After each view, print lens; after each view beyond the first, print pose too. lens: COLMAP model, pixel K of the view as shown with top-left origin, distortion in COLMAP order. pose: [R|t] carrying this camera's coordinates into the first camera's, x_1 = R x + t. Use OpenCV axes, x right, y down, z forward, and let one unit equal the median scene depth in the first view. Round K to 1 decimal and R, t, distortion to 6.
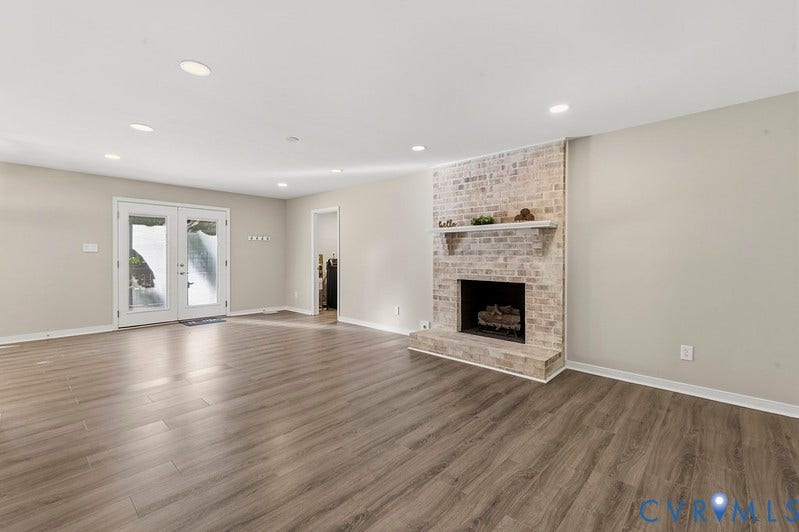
lens RADIAL K [[351.4, 0, 398.5], [0, 351.4, 265.4], [0, 0, 1]] dist [0.010526, 0.000727]
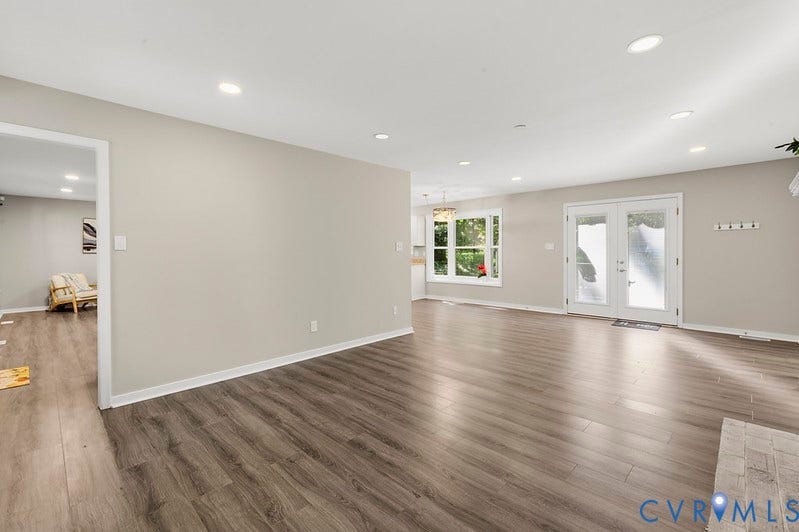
lens RADIAL K [[352.6, 0, 395.8], [0, 352.6, 264.1], [0, 0, 1]] dist [0.008076, -0.000137]
pose [[-0.040775, 0.031534, -0.998671, 0.659741], [-0.022934, 0.999209, 0.032487, -0.021811], [0.998905, 0.024228, -0.040020, 0.730585]]
